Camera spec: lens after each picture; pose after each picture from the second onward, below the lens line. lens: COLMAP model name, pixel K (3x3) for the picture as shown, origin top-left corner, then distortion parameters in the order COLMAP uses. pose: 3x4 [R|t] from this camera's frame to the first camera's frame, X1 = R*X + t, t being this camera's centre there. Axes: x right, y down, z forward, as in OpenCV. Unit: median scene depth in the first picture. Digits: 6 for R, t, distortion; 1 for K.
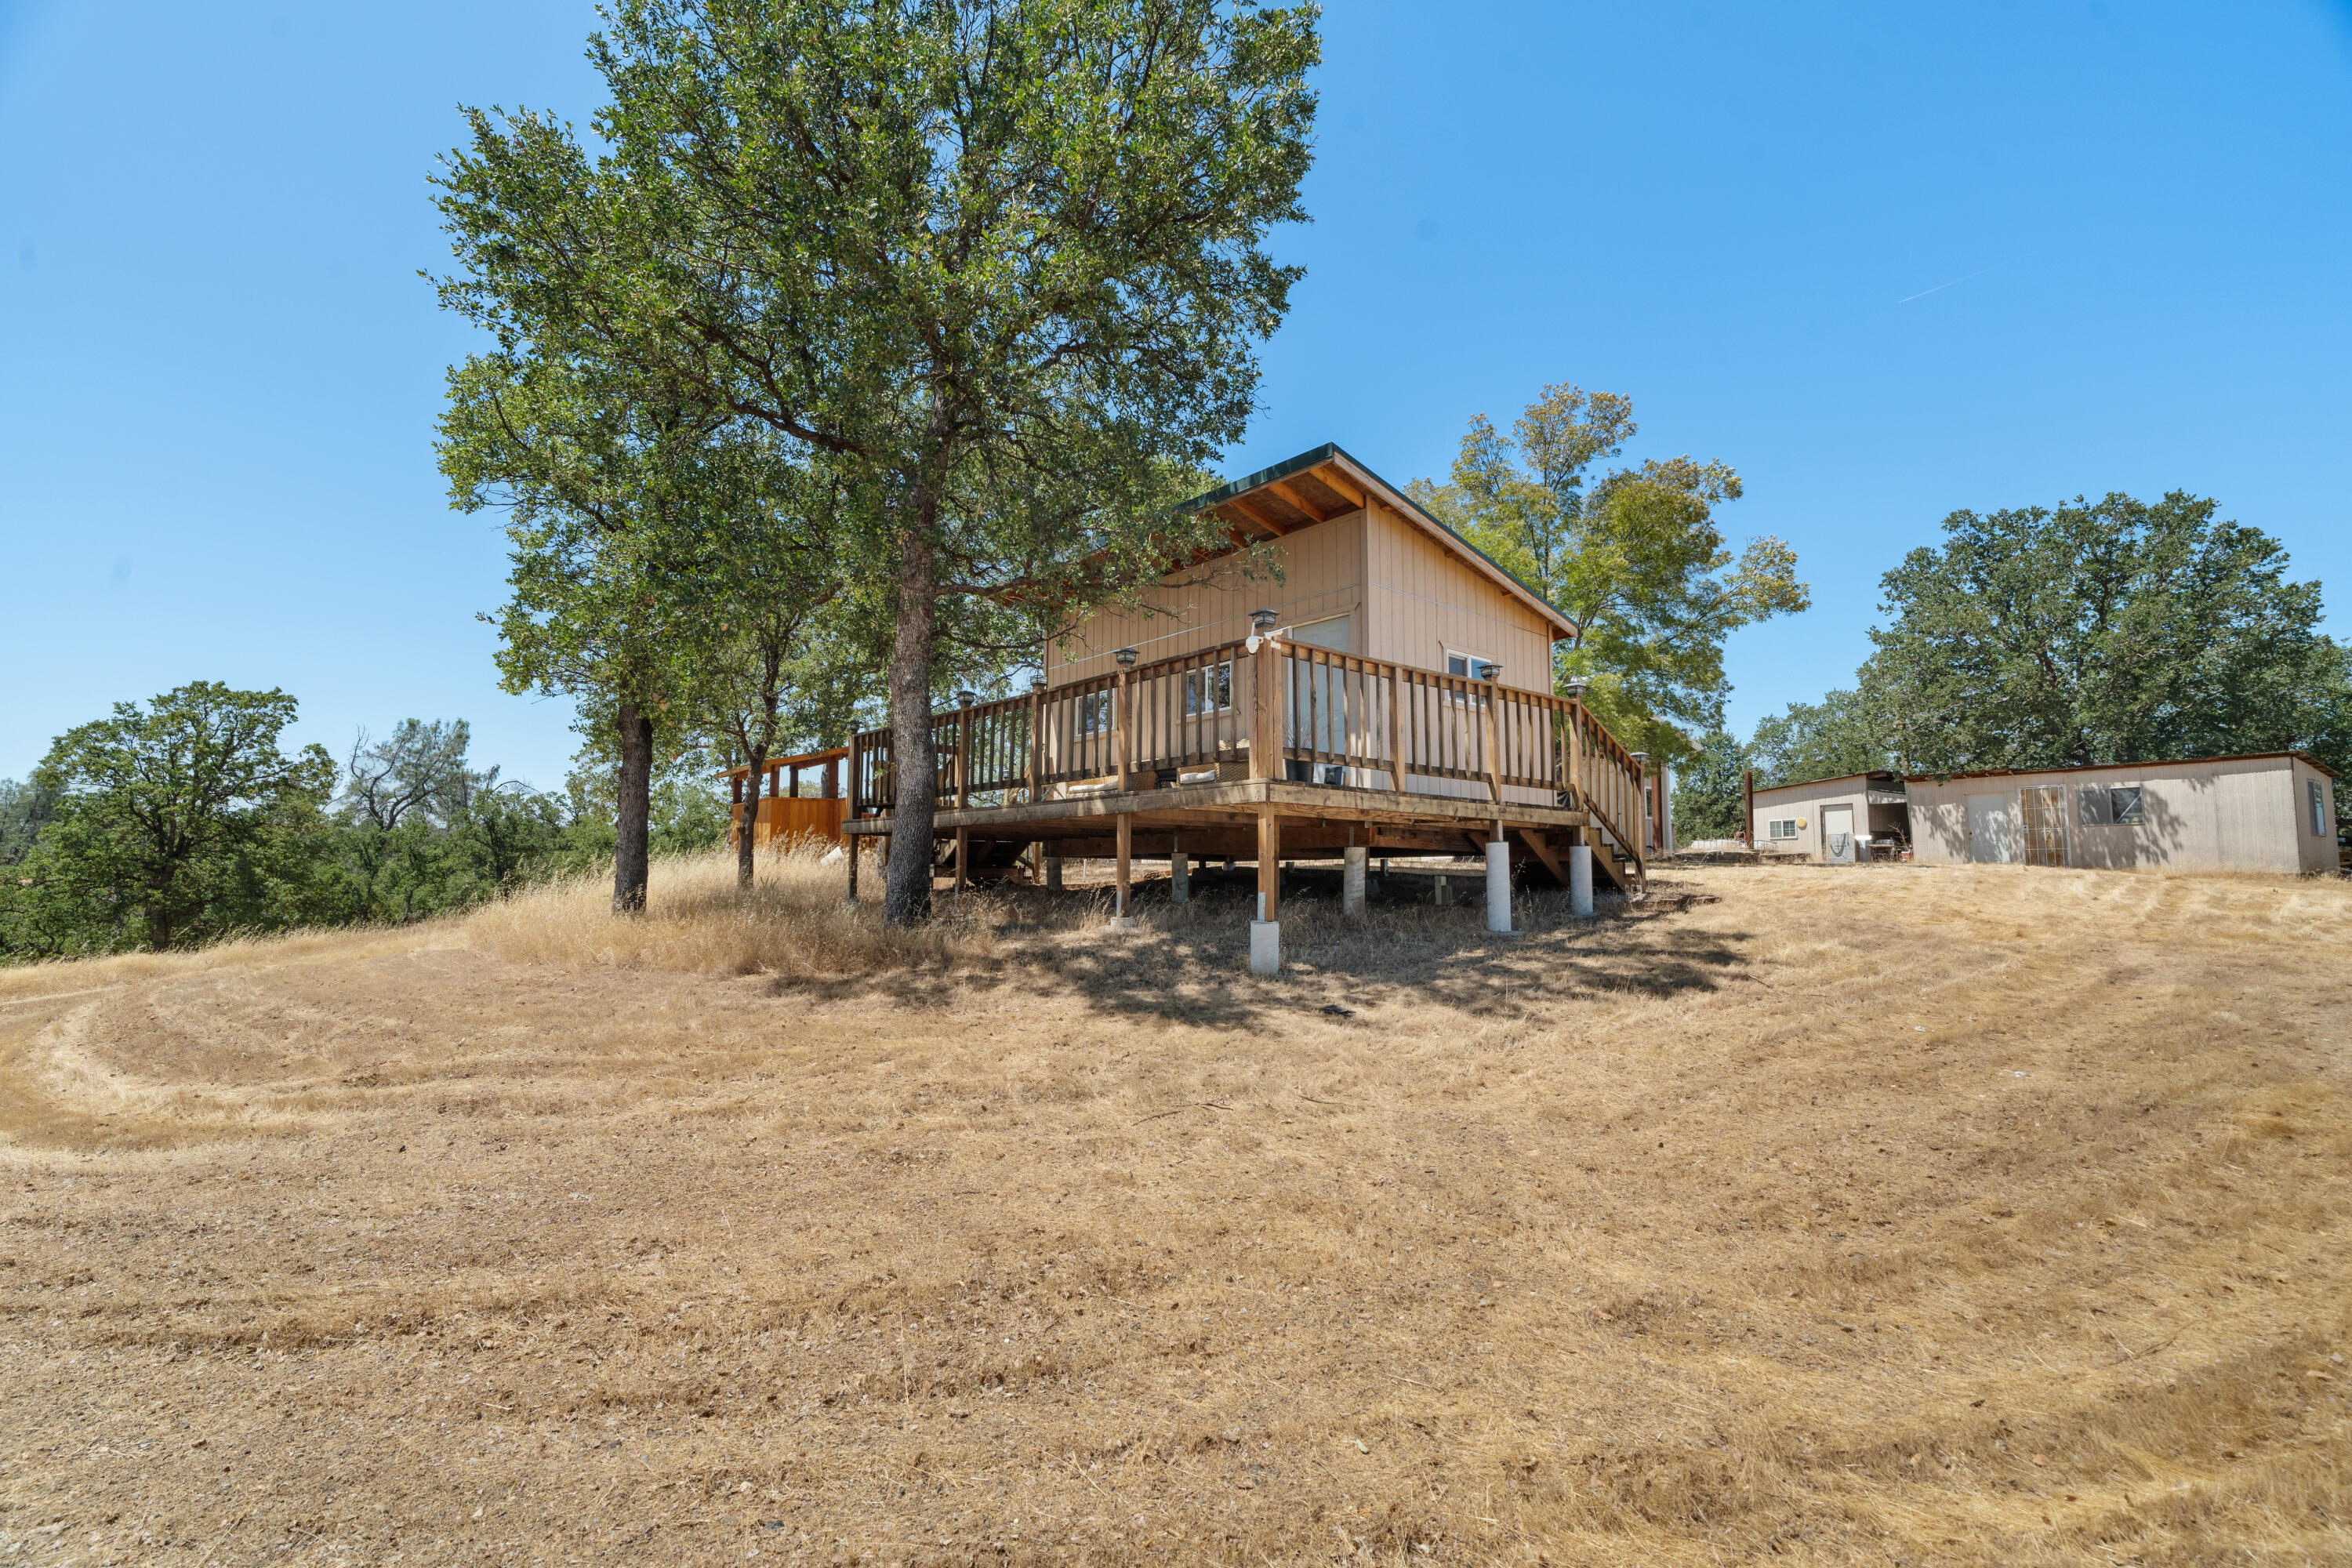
lens RADIAL K [[1064.0, 0, 1174.1], [0, 1064.0, 778.9], [0, 0, 1]] dist [-0.000328, 0.000708]
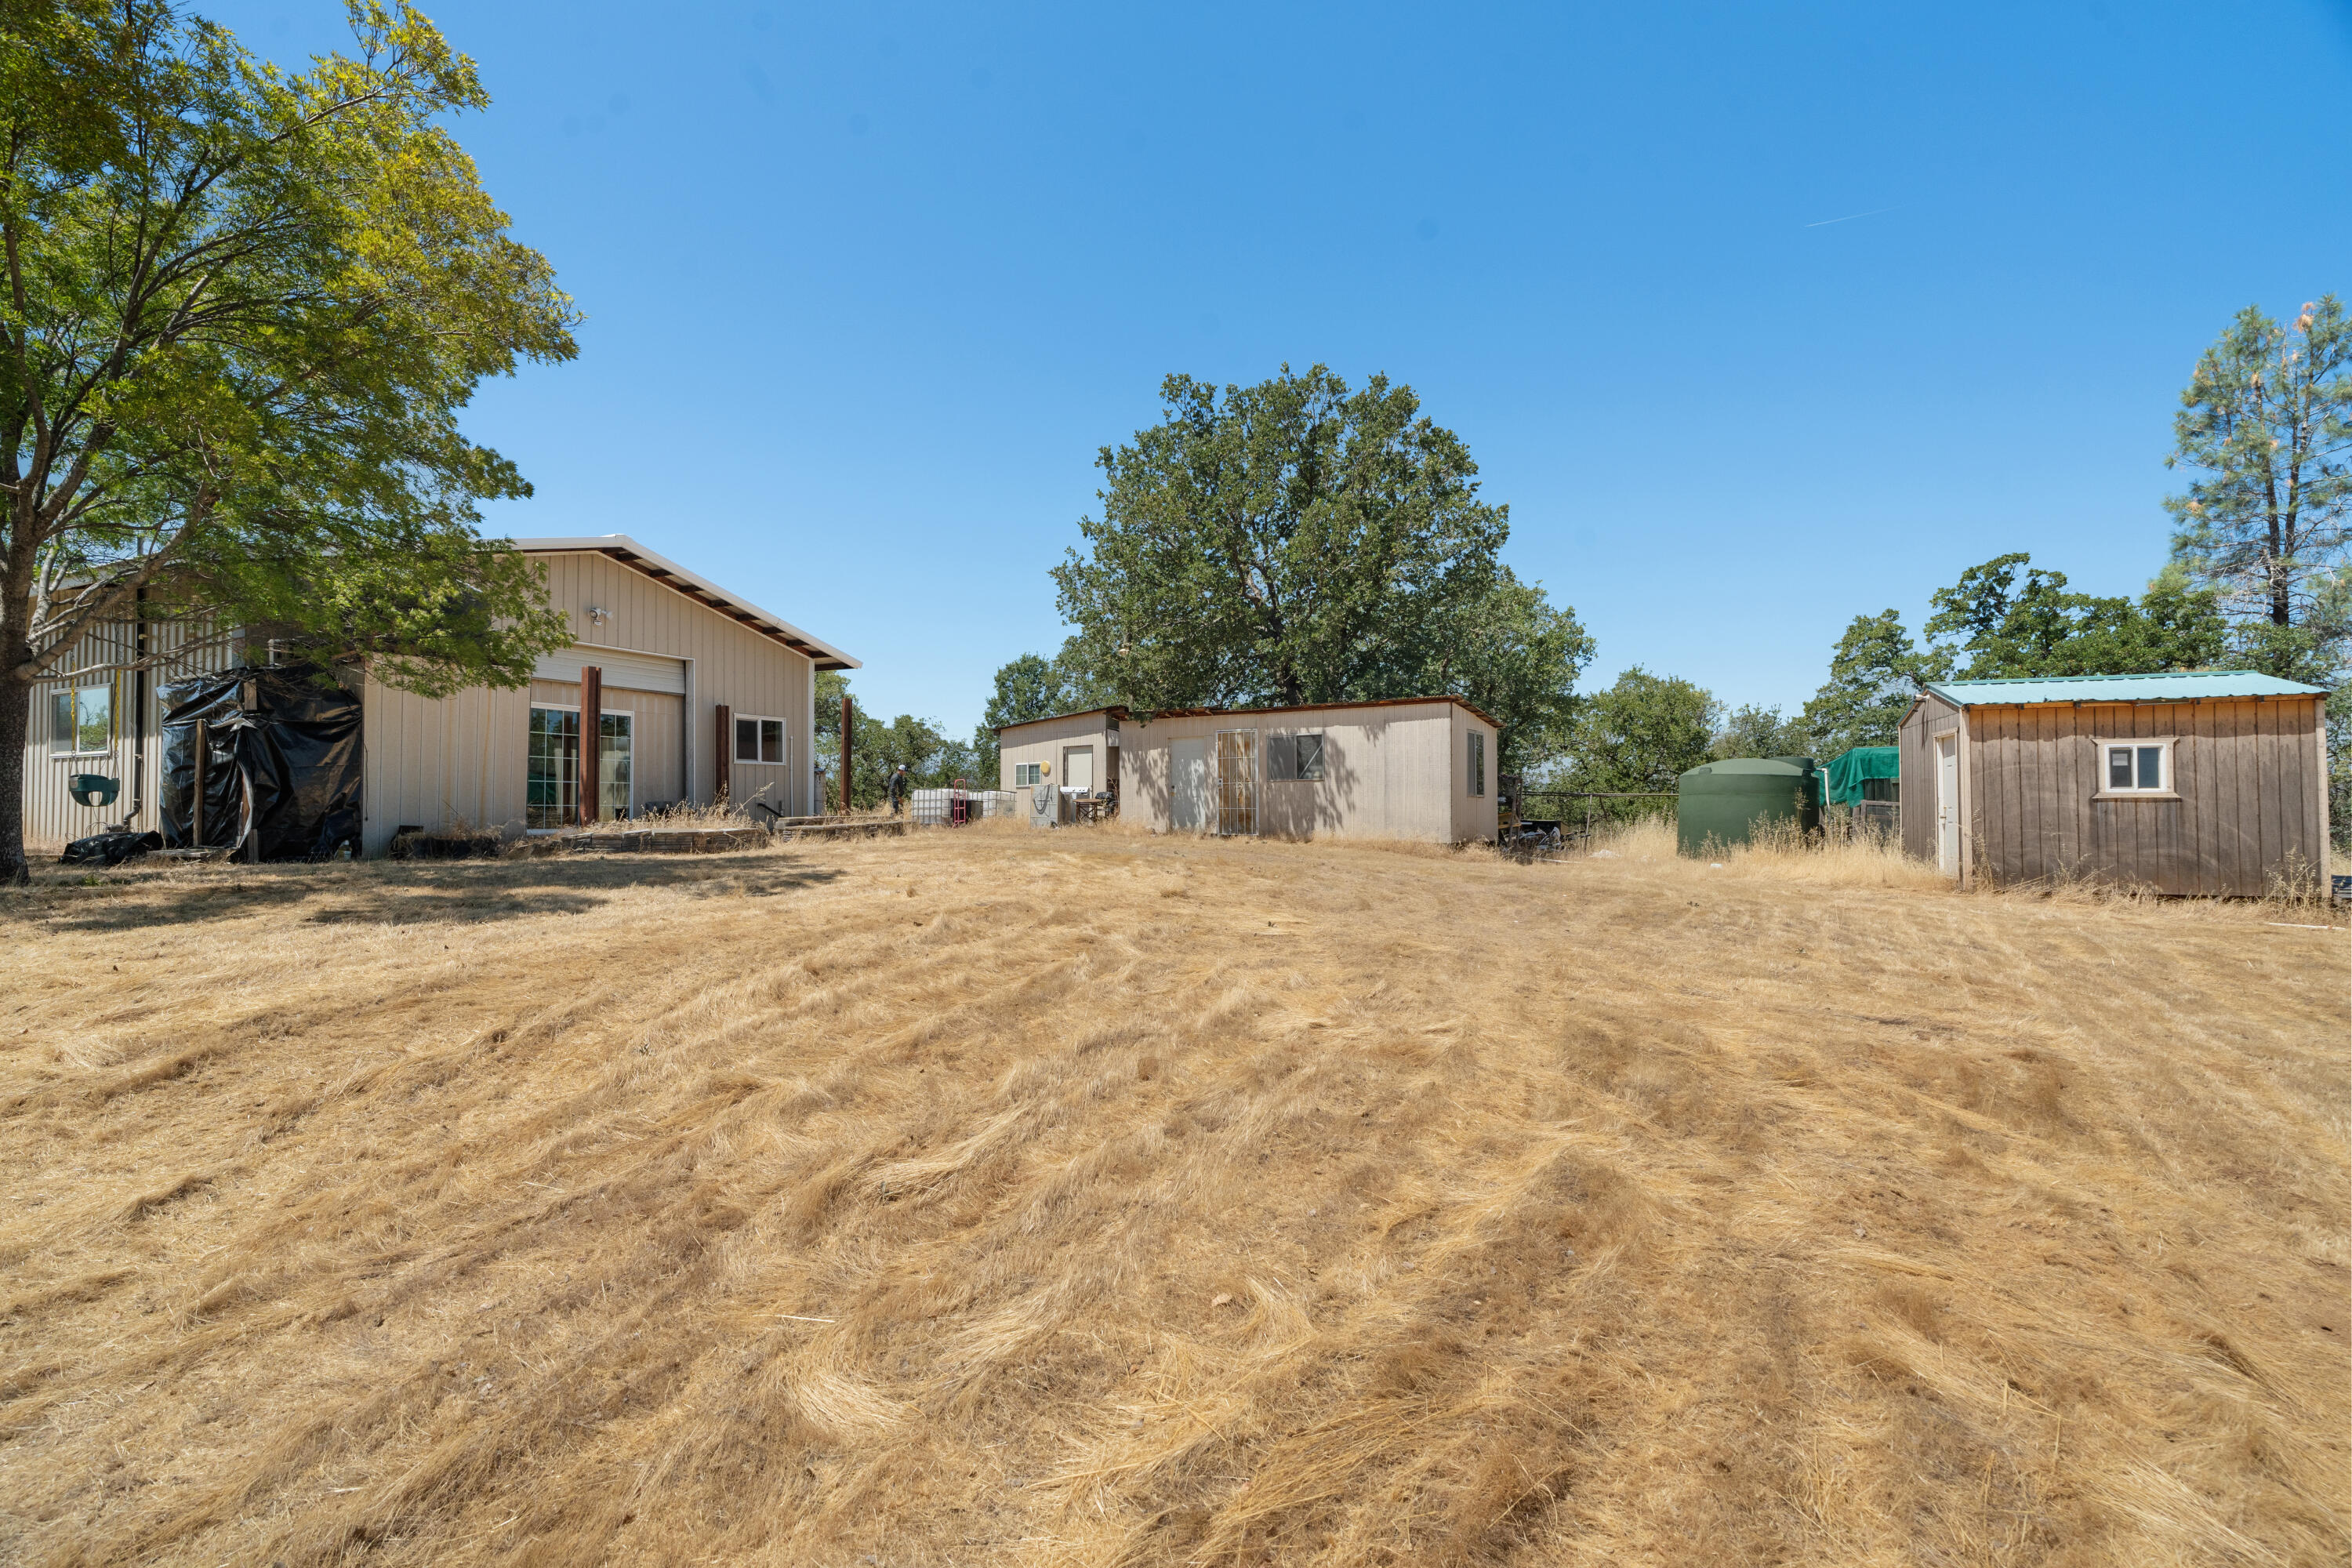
lens RADIAL K [[1064.0, 0, 1174.1], [0, 1064.0, 778.9], [0, 0, 1]] dist [-0.000328, 0.000708]
pose [[0.902445, 0.002394, 0.430799, 0.452128], [-0.032259, 0.997553, 0.062034, -0.004933], [-0.429596, -0.069879, 0.900313, 0.312602]]
